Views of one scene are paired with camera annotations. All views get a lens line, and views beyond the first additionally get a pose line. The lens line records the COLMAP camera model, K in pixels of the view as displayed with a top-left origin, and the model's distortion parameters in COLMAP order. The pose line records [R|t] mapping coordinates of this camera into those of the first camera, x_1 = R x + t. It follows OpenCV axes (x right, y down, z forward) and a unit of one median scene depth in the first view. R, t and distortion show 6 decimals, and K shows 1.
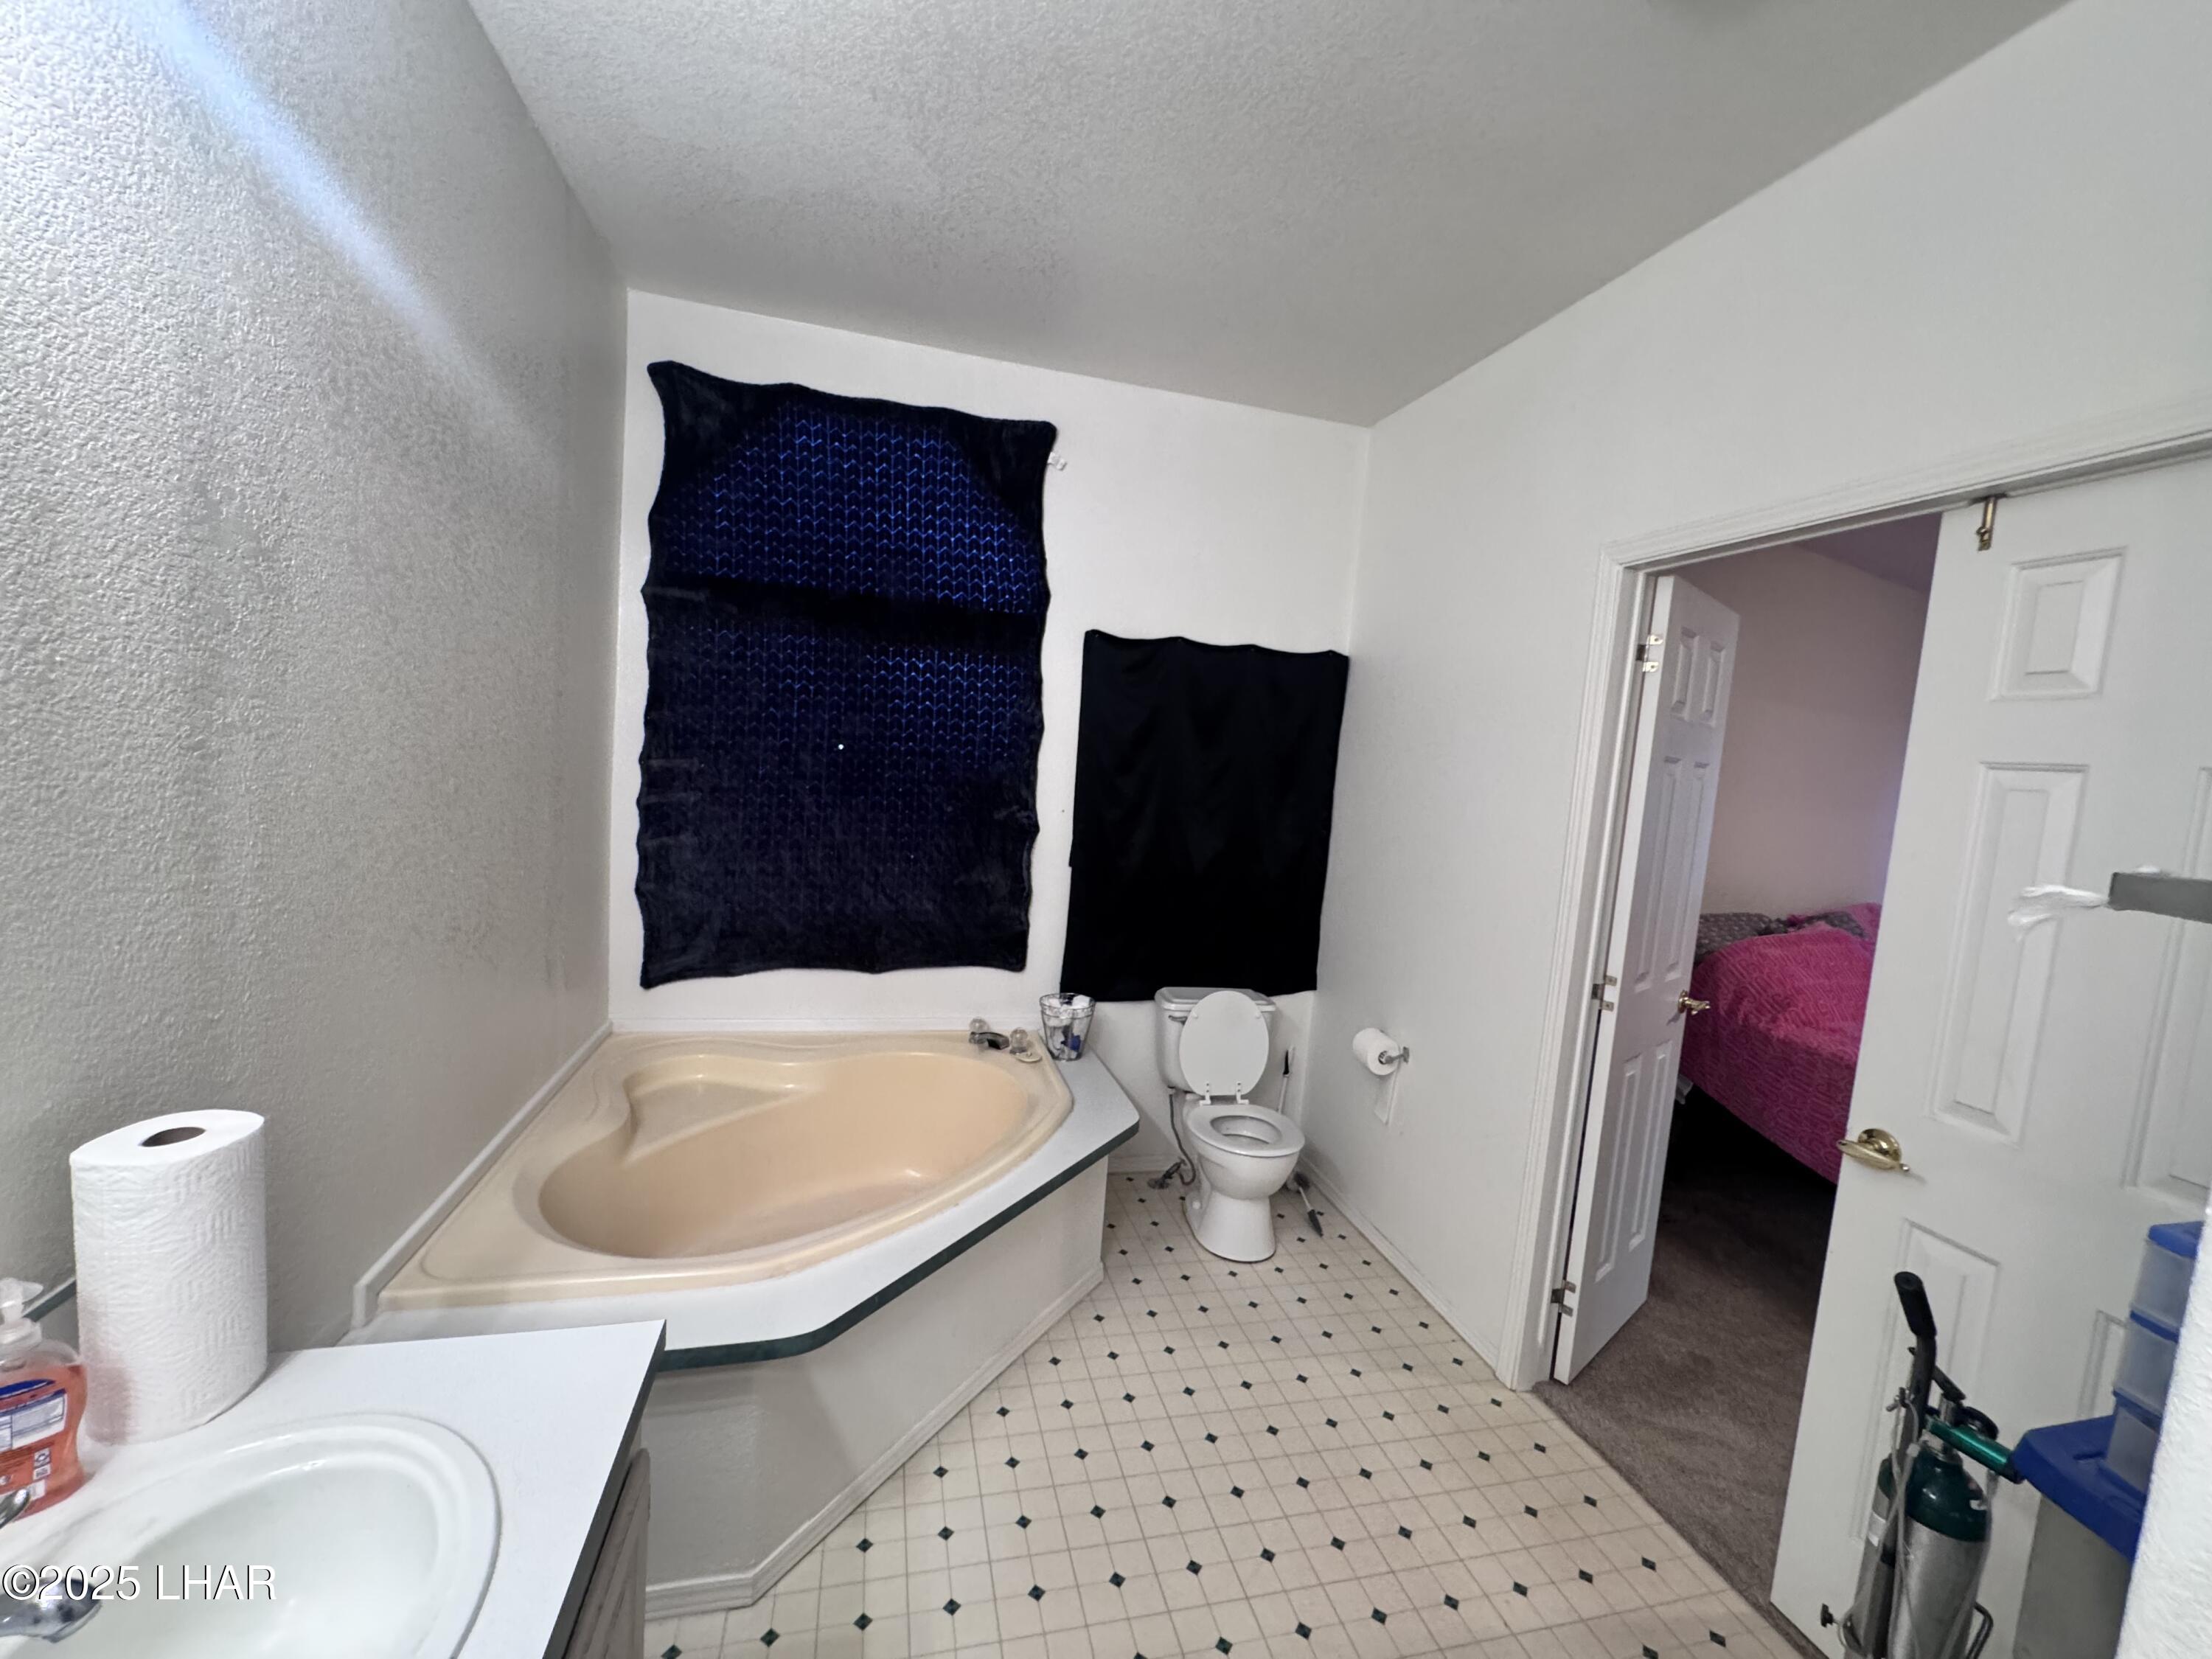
lens RADIAL K [[886.8, 0, 1106.8], [0, 886.8, 832.4], [0, 0, 1]] dist [-0.006605, 0.001253]
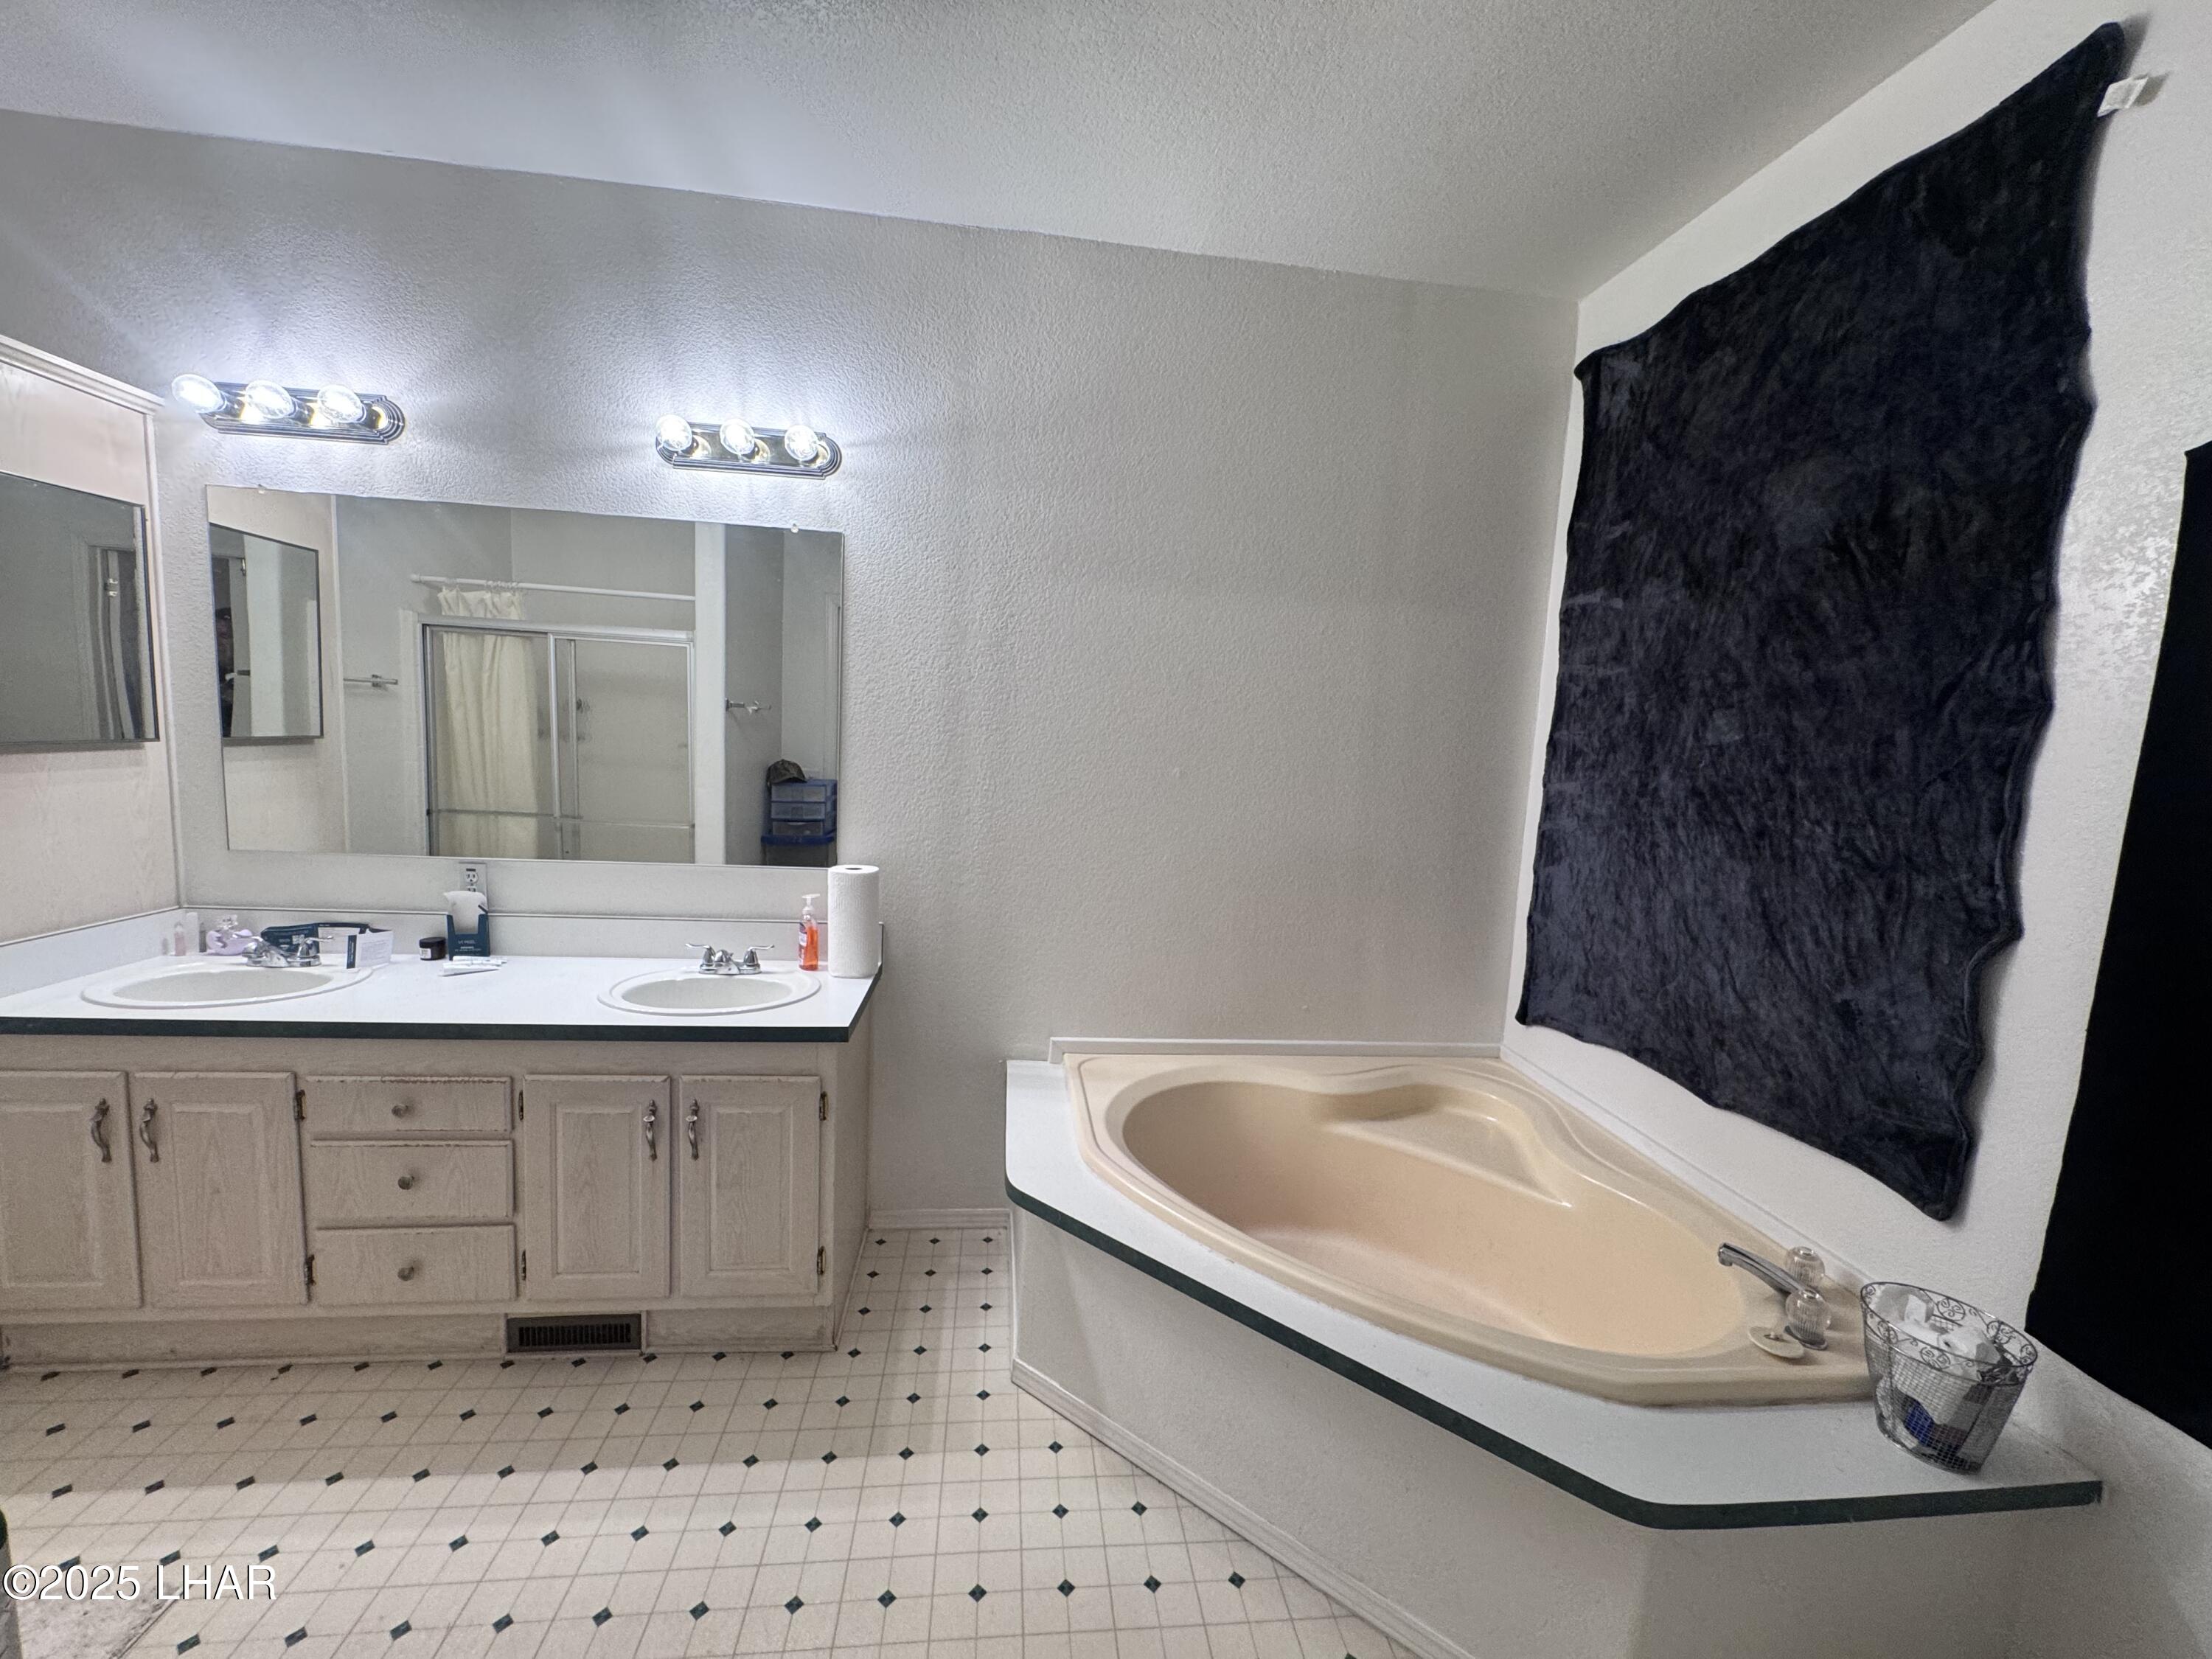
lens RADIAL K [[886.8, 0, 1106.6], [0, 886.8, 830.0], [0, 0, 1]] dist [-0.006605, 0.001253]
pose [[-0.129027, 0.026541, -0.991286, 0.475358], [-0.153653, 0.987034, 0.046427, -0.003764], [0.979665, 0.158304, -0.123276, 0.654128]]
